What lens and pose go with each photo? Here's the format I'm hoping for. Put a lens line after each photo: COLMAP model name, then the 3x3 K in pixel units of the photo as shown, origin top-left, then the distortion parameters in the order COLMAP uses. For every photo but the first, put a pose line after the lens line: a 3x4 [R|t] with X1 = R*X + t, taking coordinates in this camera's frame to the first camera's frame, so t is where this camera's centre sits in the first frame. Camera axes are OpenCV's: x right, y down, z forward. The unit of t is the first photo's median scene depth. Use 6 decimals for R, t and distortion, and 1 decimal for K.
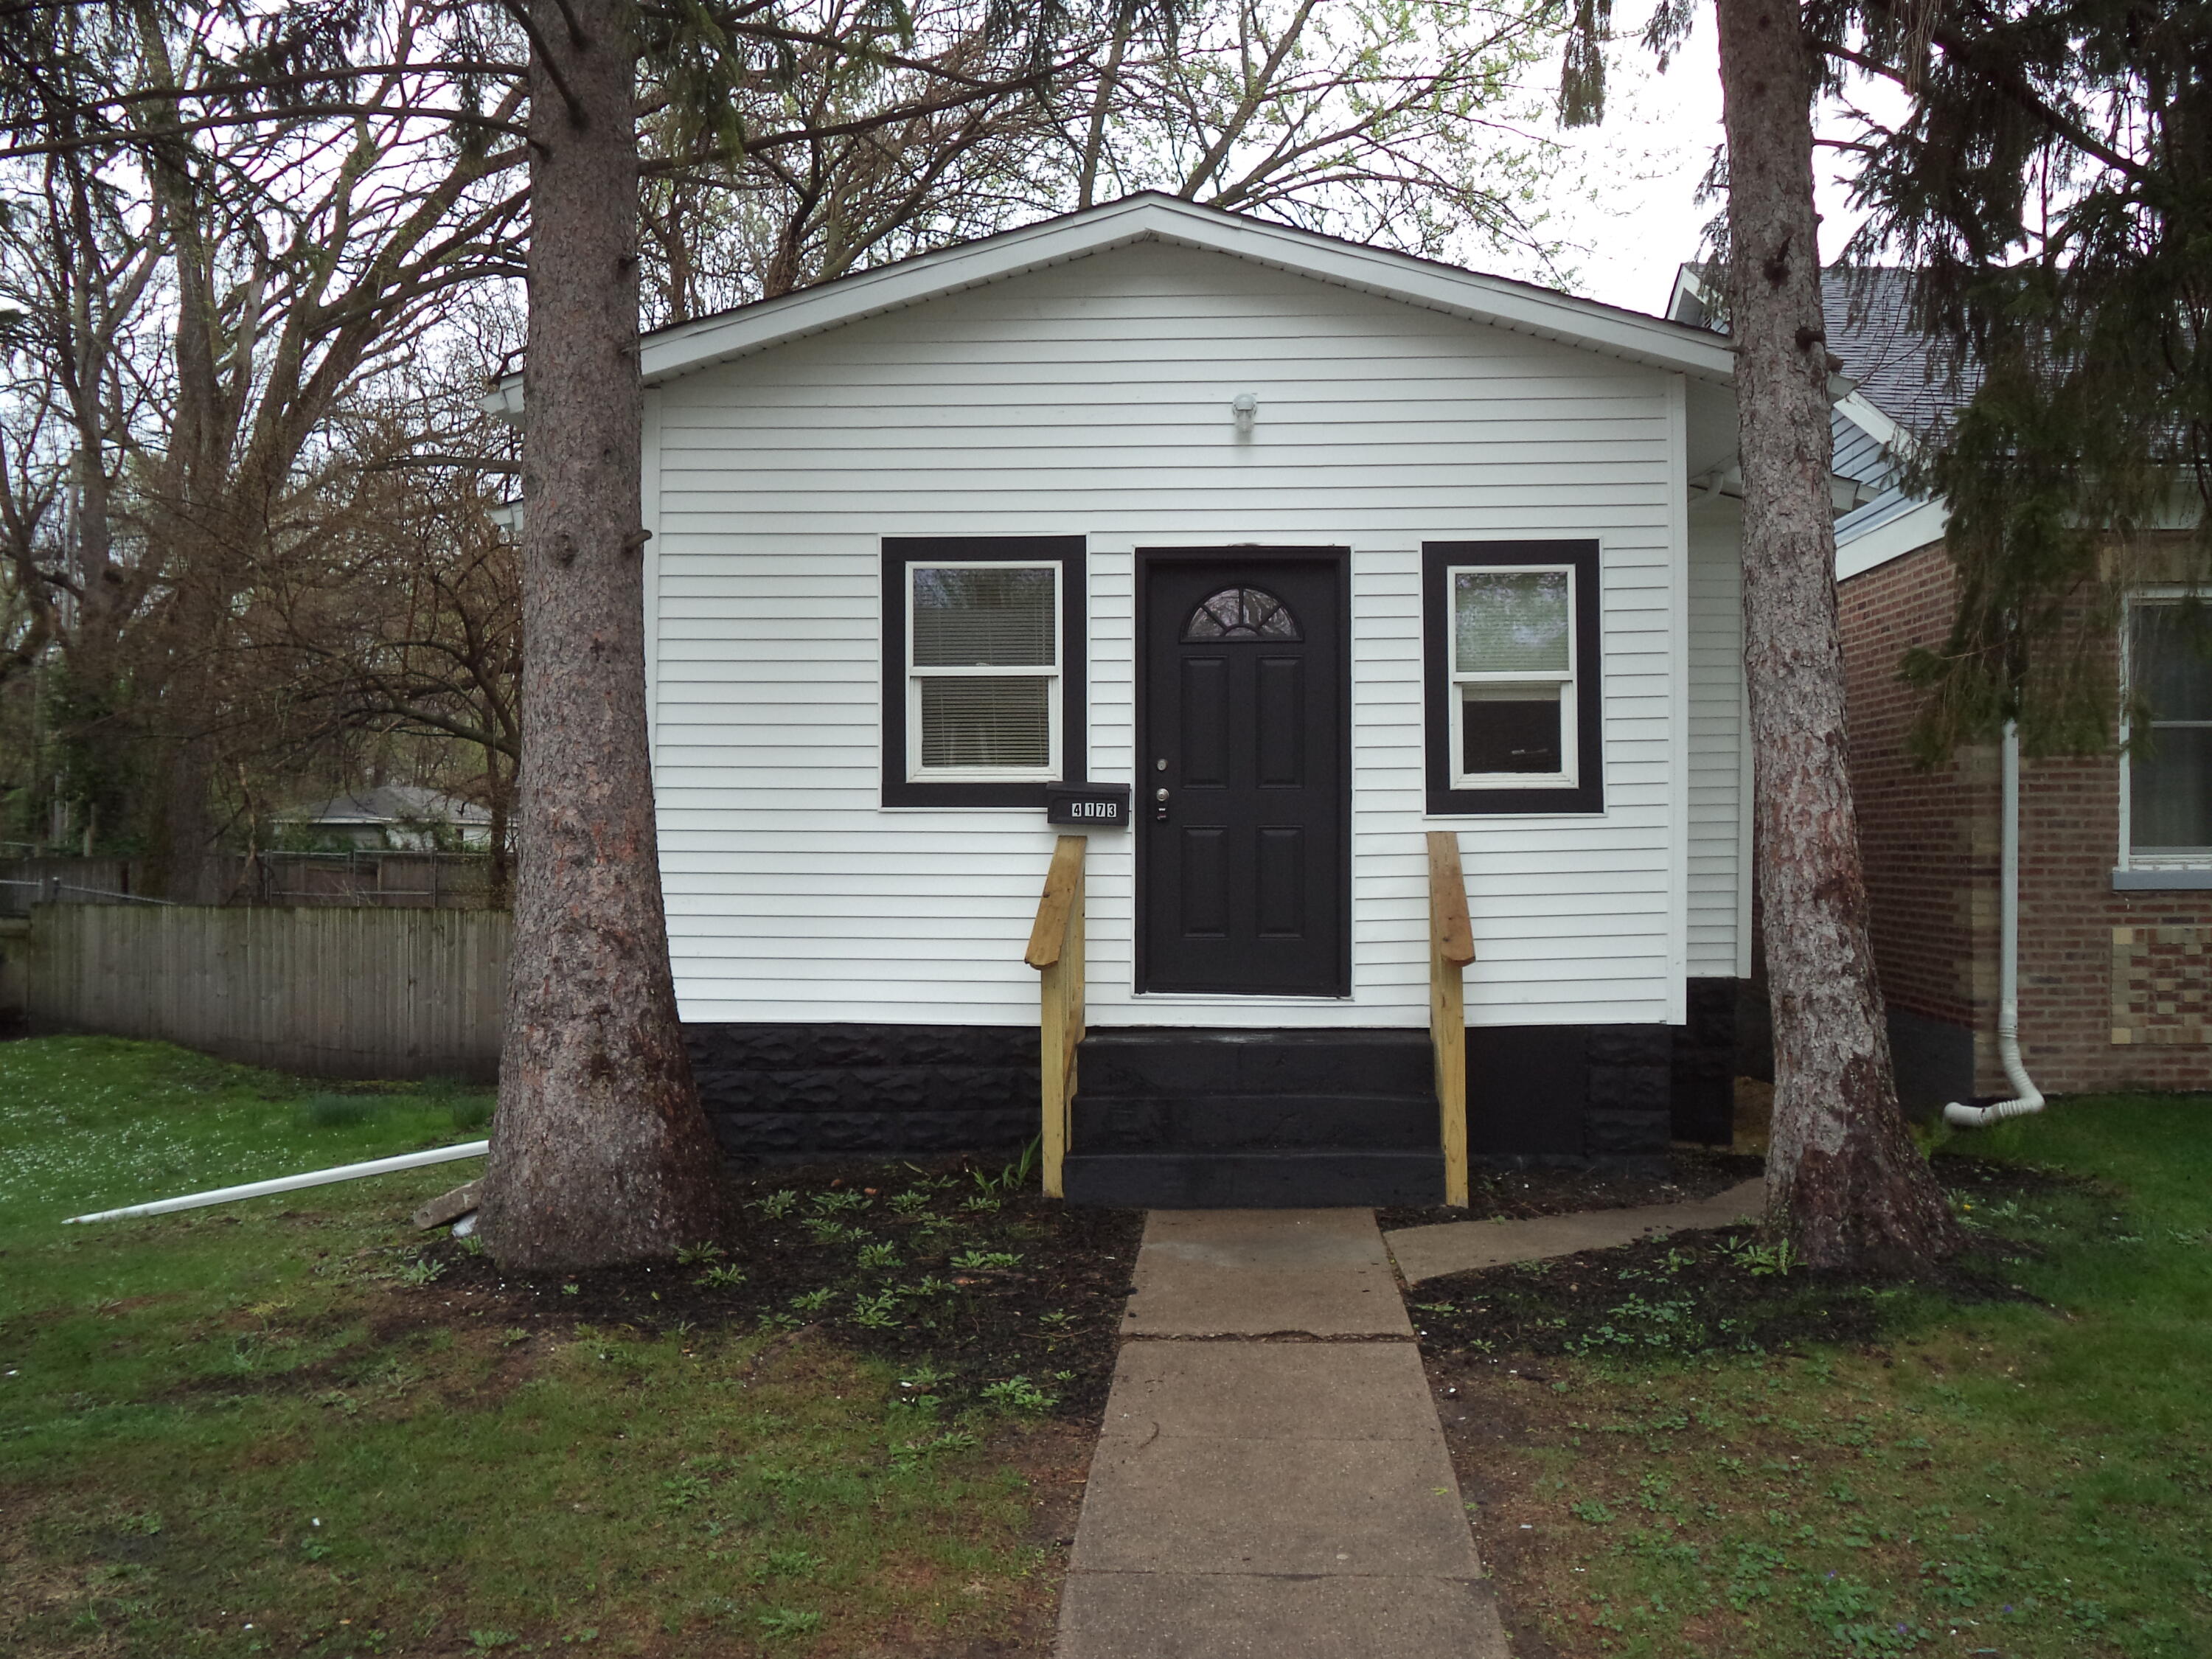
lens RADIAL K [[2074.7, 0, 1102.7], [0, 2074.7, 837.2], [0, 0, 1]] dist [-0.039406, 0.000000]
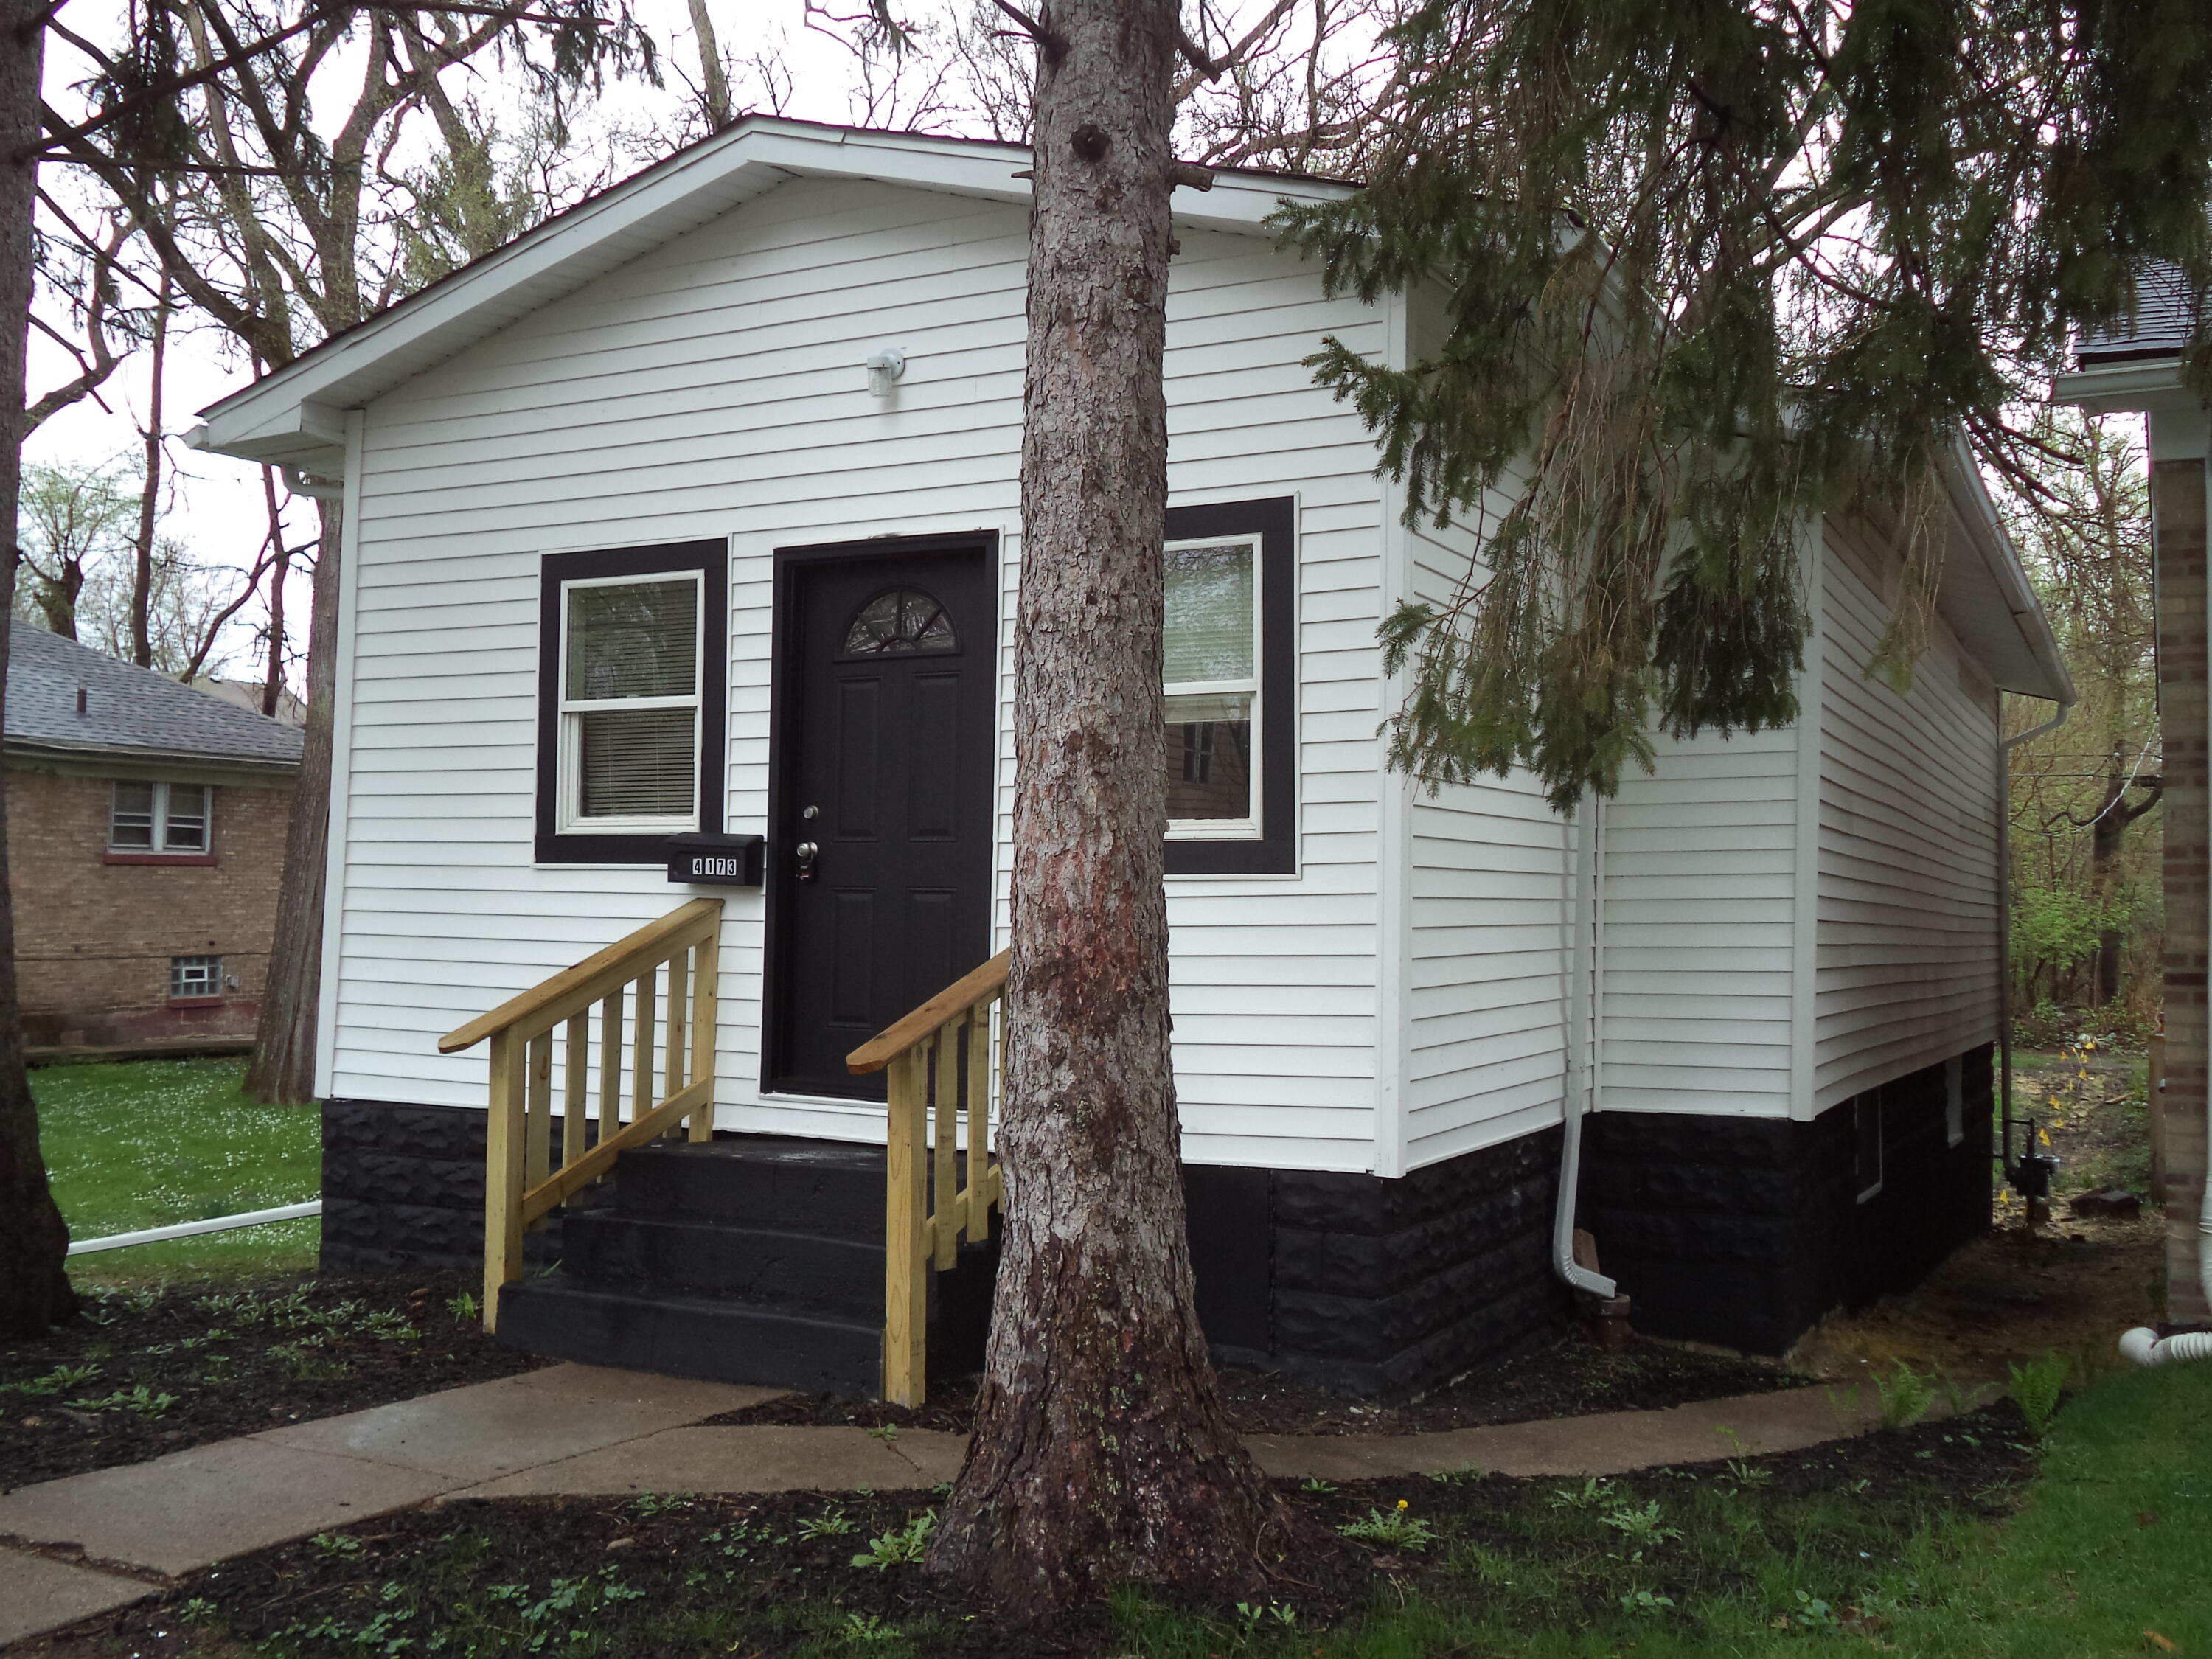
lens RADIAL K [[2074.7, 0, 1103.8], [0, 2074.7, 829.7], [0, 0, 1]] dist [-0.039406, 0.000000]
pose [[0.905585, -0.003030, -0.424155, 0.483298], [-0.018020, 0.998797, -0.045608, 0.006969], [0.423783, 0.048945, 0.904440, 0.318603]]
